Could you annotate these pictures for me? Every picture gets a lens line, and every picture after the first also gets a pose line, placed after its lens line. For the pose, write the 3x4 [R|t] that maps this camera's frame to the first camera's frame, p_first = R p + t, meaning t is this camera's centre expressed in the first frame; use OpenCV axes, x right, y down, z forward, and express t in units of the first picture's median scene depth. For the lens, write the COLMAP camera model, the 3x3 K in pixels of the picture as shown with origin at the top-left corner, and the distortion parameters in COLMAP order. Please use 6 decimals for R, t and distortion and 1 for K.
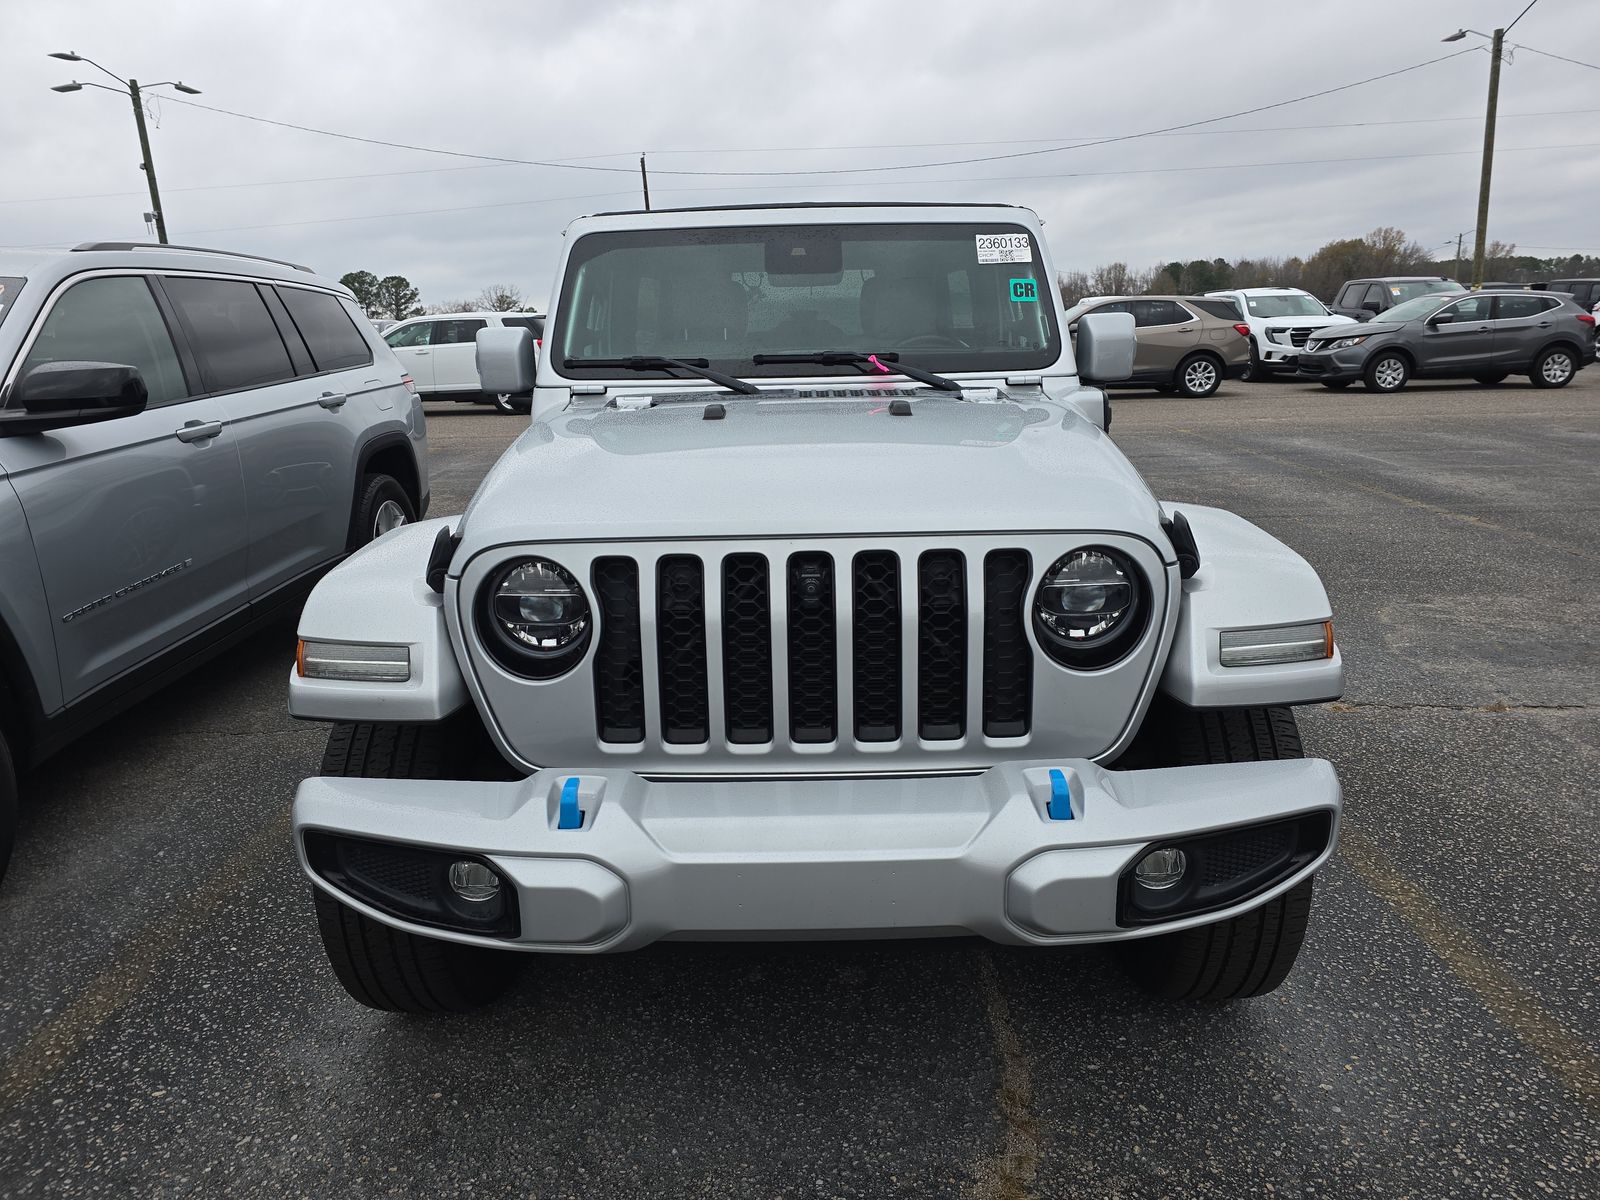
lens RADIAL K [[1134.4, 0, 796.4], [0, 1134.4, 595.0], [0, 0, 1]] dist [0.011493, 0.001500]
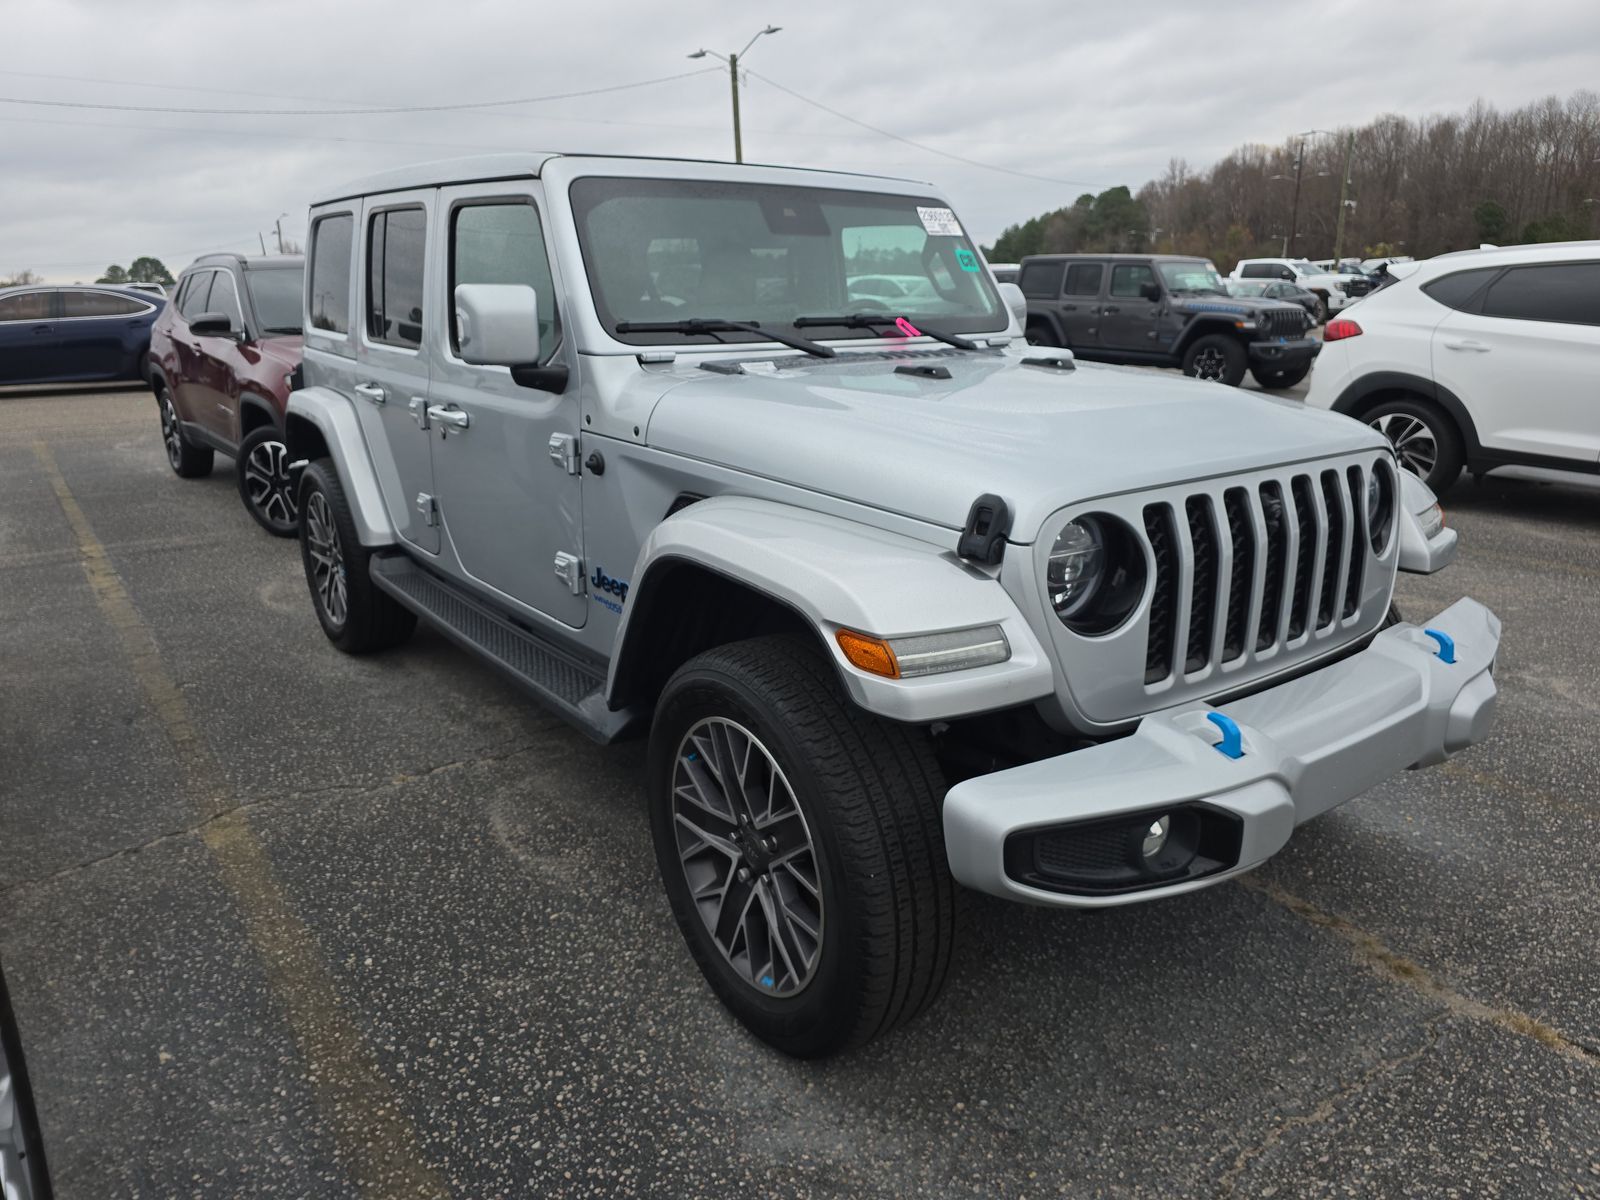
lens RADIAL K [[1134.4, 0, 801.7], [0, 1134.4, 602.9], [0, 0, 1]] dist [0.011493, 0.001500]
pose [[0.780759, -0.148545, 0.606918, -0.683135], [0.134854, 0.988498, 0.068457, -0.037530], [-0.610106, 0.028397, 0.791811, 0.242819]]
